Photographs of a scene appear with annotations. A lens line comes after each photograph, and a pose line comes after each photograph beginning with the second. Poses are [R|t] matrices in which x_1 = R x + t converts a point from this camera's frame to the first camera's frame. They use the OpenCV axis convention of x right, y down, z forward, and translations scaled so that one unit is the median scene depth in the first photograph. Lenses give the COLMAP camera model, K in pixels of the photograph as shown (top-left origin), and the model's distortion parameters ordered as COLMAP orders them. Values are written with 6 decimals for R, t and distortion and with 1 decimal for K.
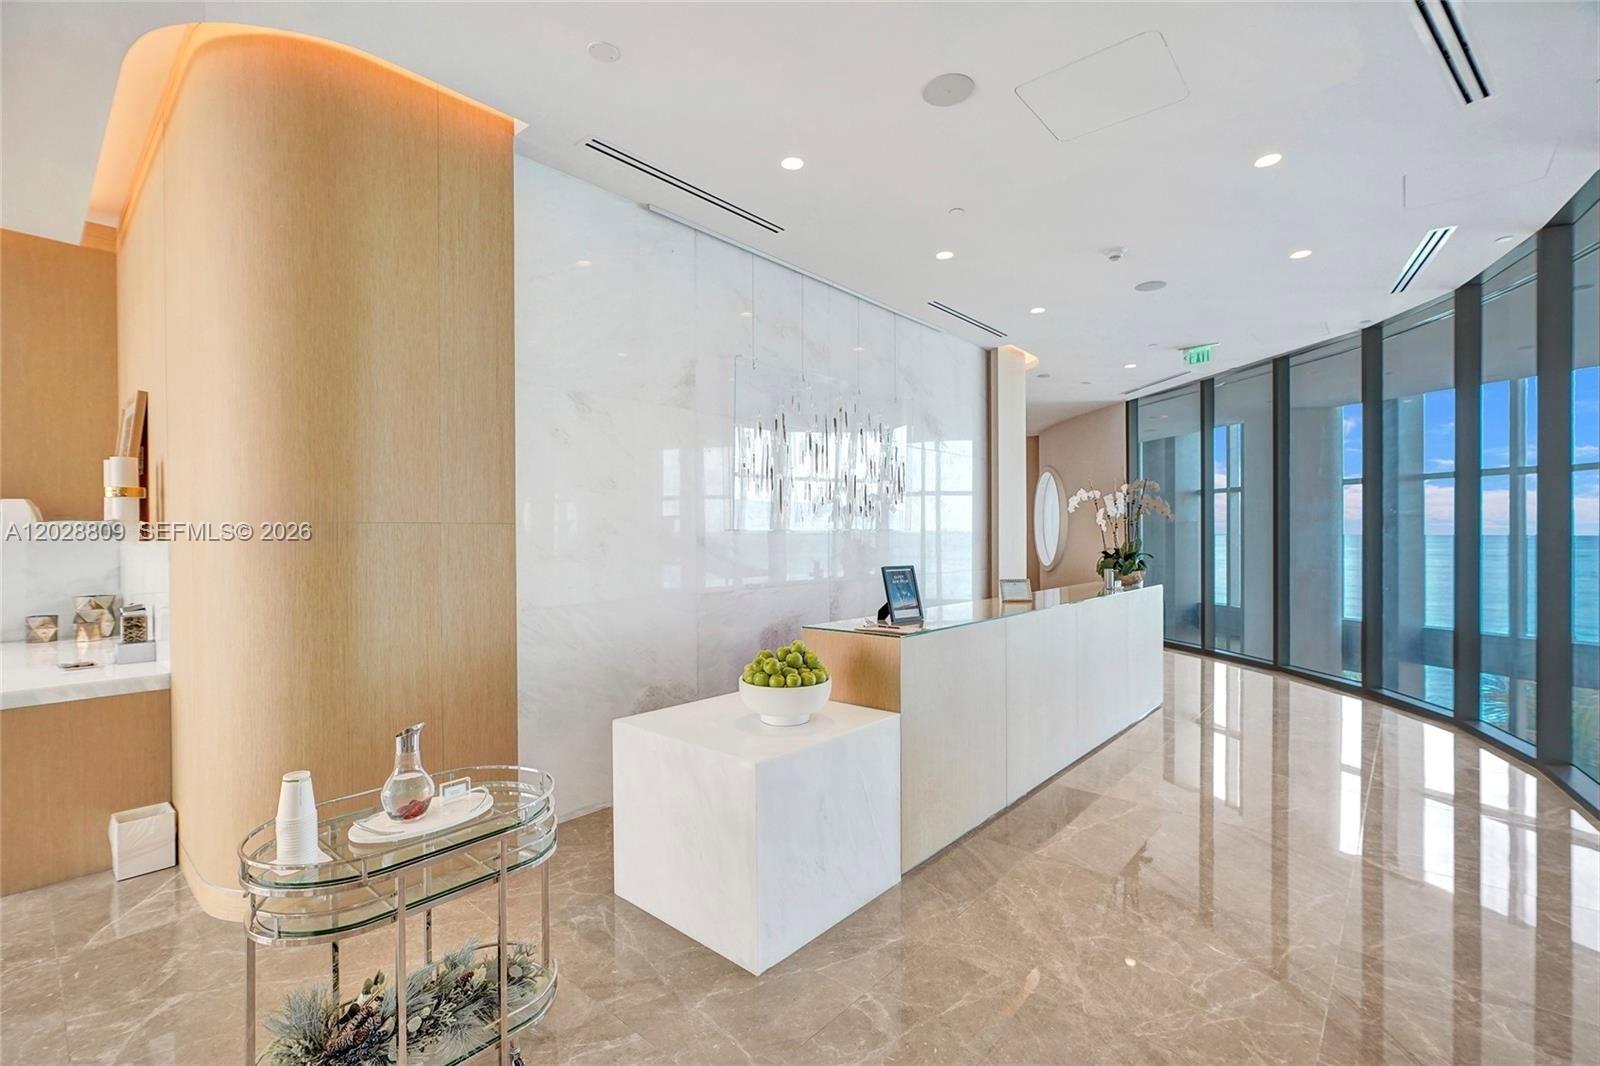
lens RADIAL K [[712.6, 0, 798.5], [0, 712.6, 536.5], [0, 0, 1]] dist [0.003026, -0.001194]
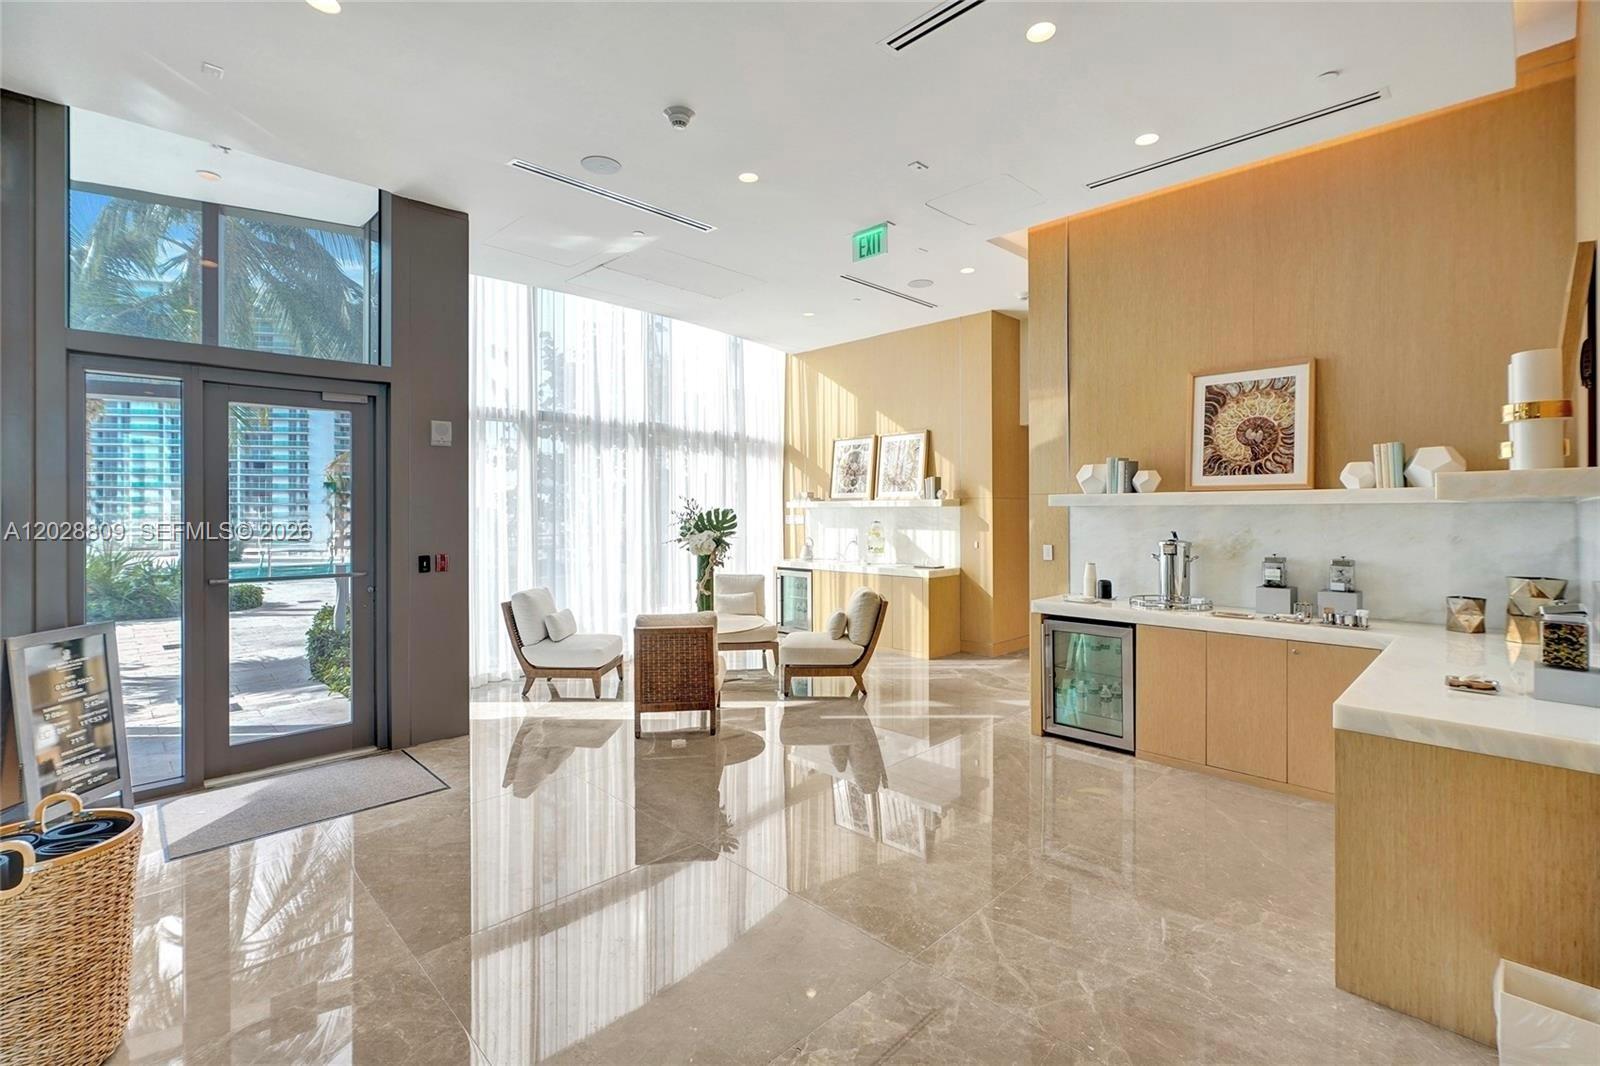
lens RADIAL K [[712.6, 0, 787.5], [0, 712.6, 506.6], [0, 0, 1]] dist [0.003026, -0.001194]
pose [[-0.074590, 0.003333, -0.997209, -0.243167], [0.000646, 0.999994, 0.003294, 0.010564], [0.997214, -0.000398, -0.074591, 0.333326]]
